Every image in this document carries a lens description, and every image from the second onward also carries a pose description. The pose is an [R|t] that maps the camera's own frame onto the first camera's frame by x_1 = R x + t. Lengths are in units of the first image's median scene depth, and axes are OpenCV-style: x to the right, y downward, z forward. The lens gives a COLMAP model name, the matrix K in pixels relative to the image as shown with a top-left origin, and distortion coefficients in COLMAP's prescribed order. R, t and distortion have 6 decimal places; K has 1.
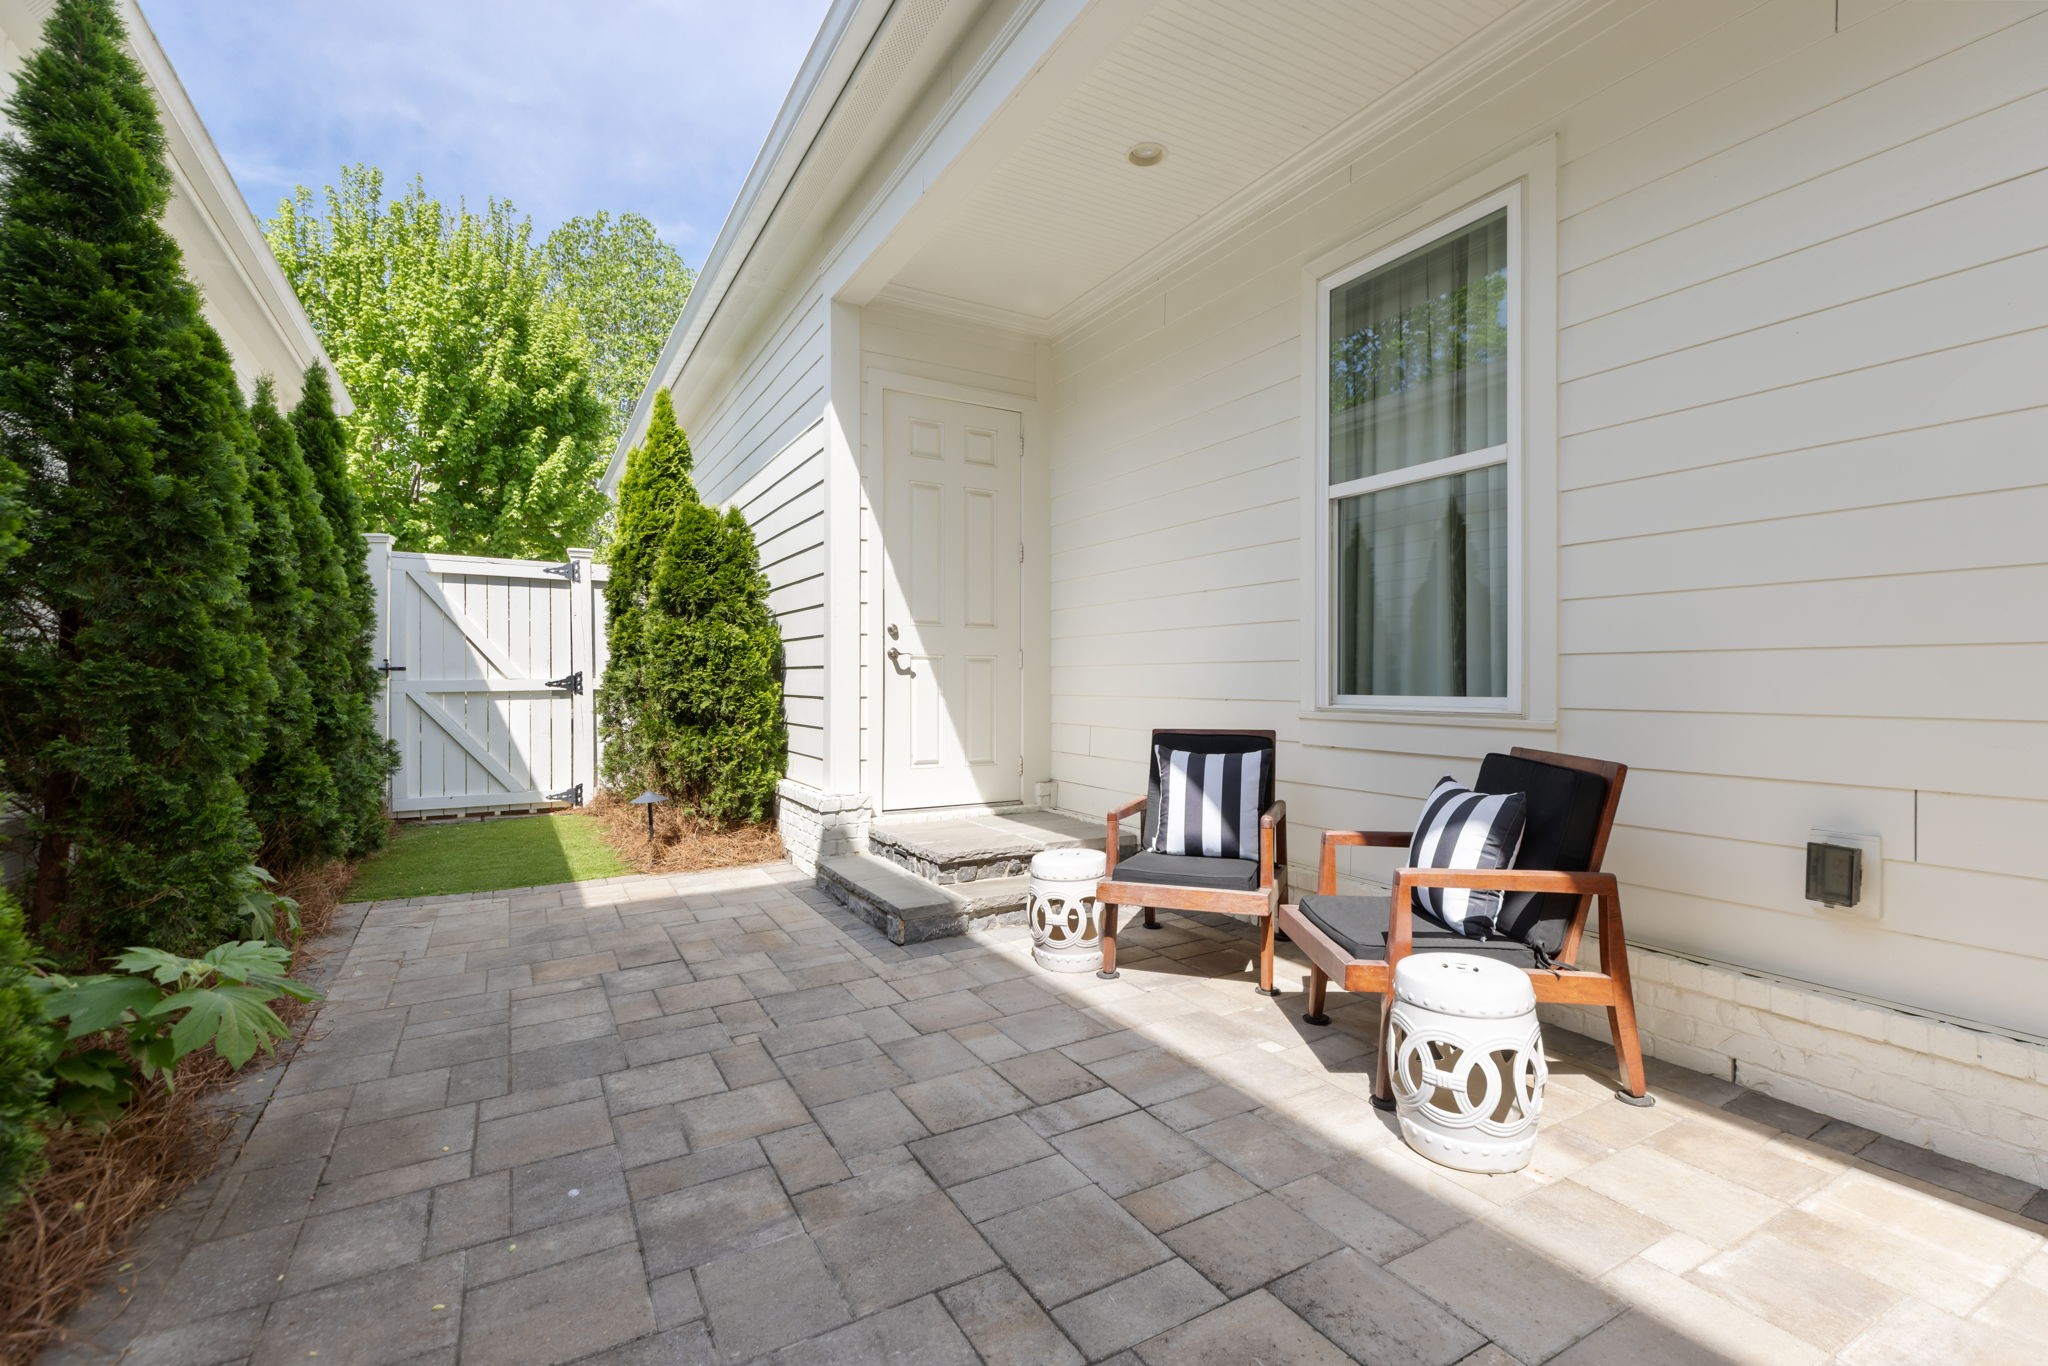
lens RADIAL K [[906.9, 0, 1024.1], [0, 906.9, 676.6], [0, 0, 1]] dist [0.008510, -0.000092]
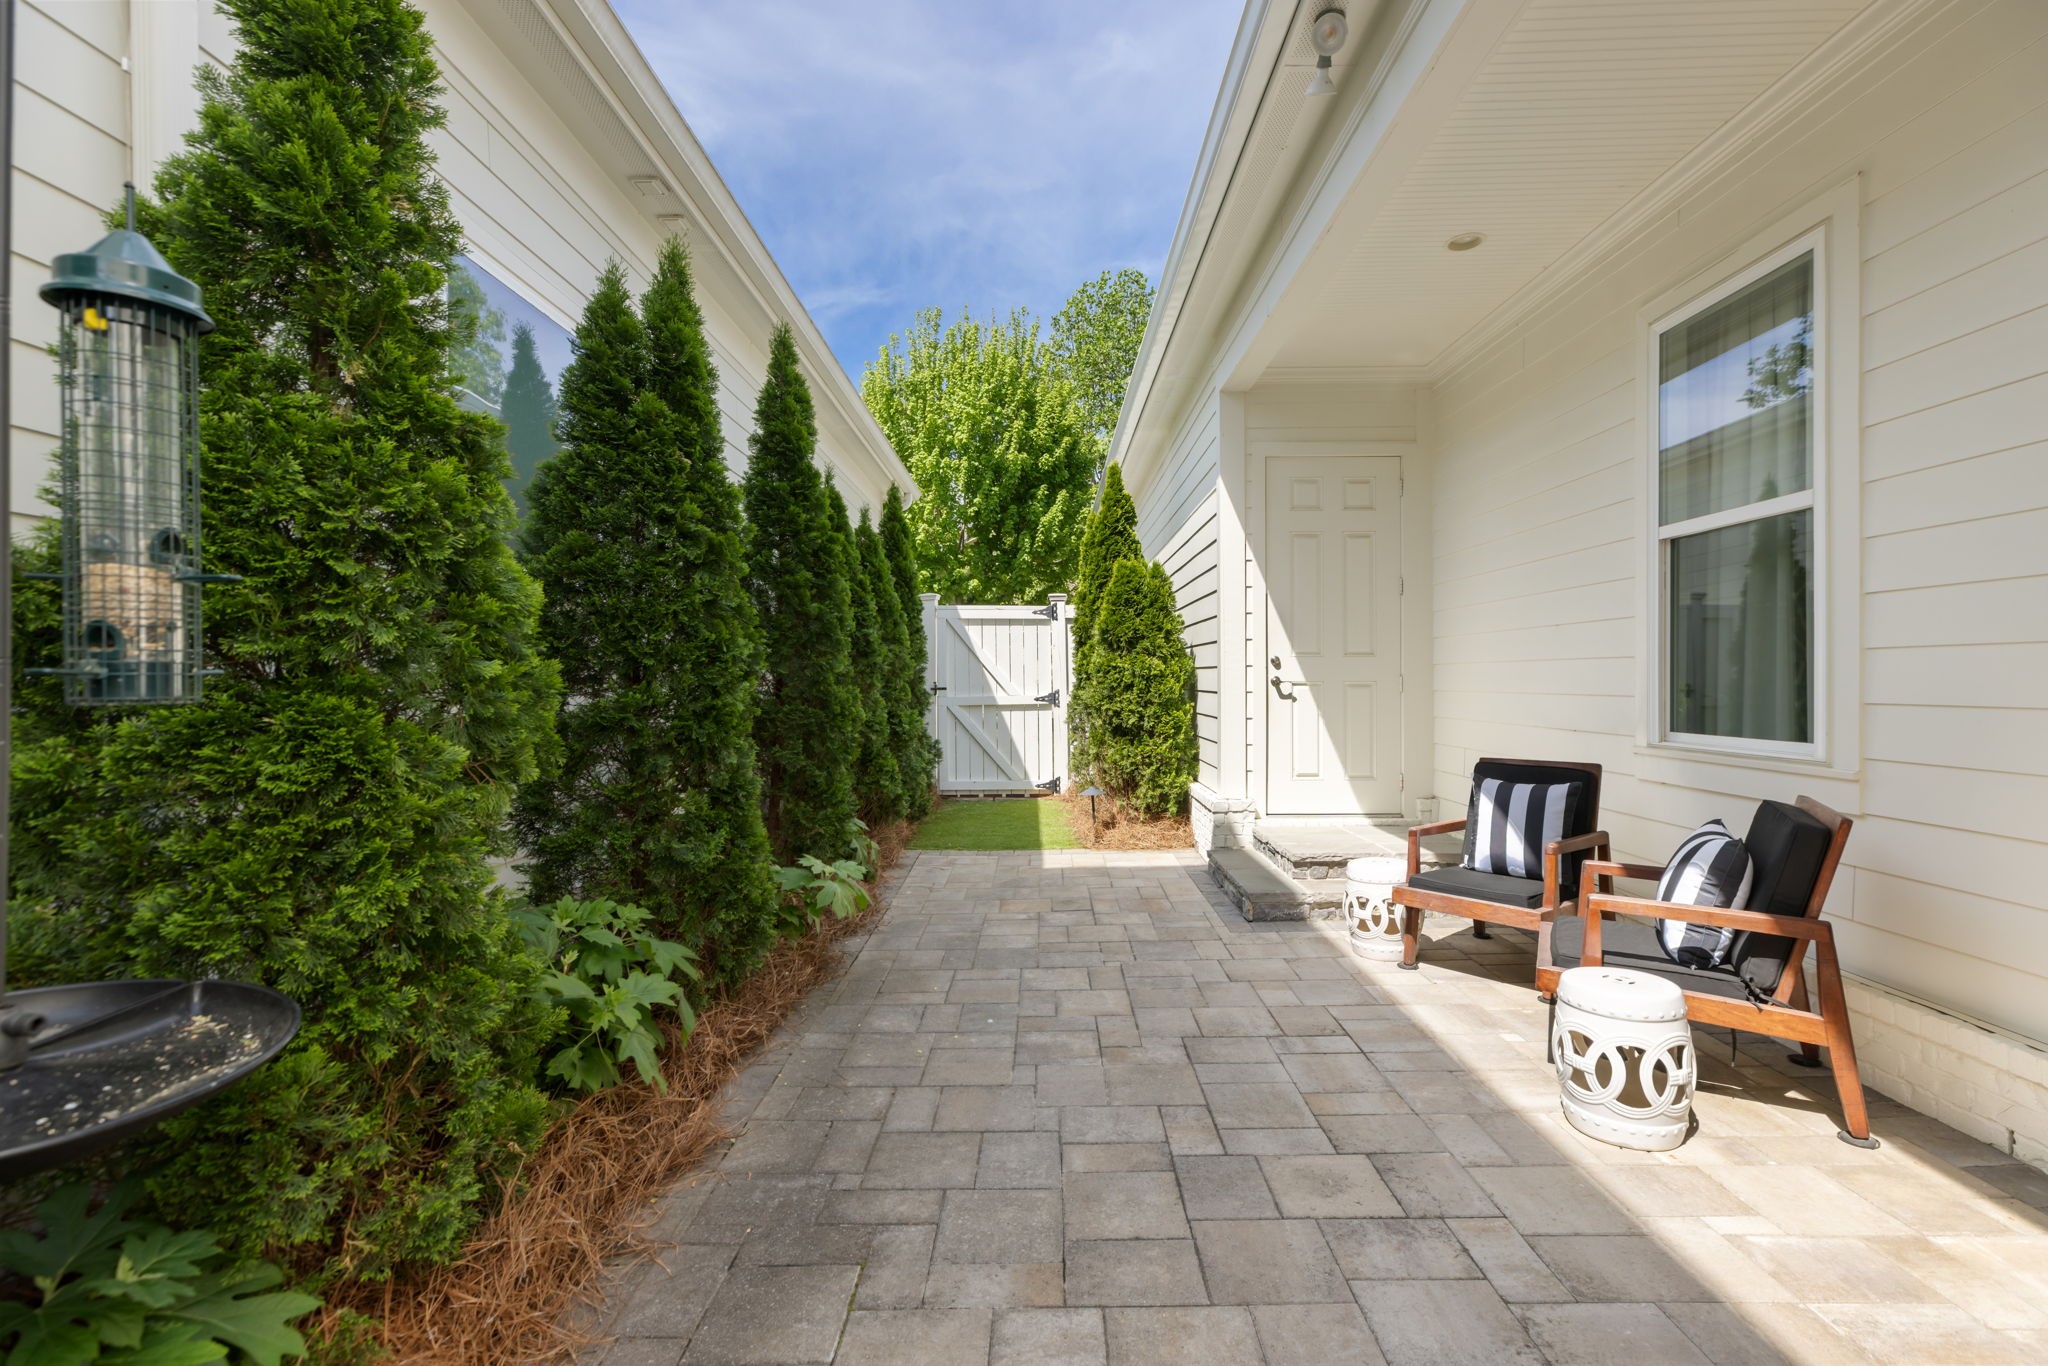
lens RADIAL K [[906.9, 0, 1024.1], [0, 906.9, 676.6], [0, 0, 1]] dist [0.008510, -0.000092]
pose [[0.858590, -0.006900, -0.512617, 0.233391], [0.008734, 0.999961, 0.001169, -0.046555], [0.512589, -0.005481, 0.858616, -0.231461]]
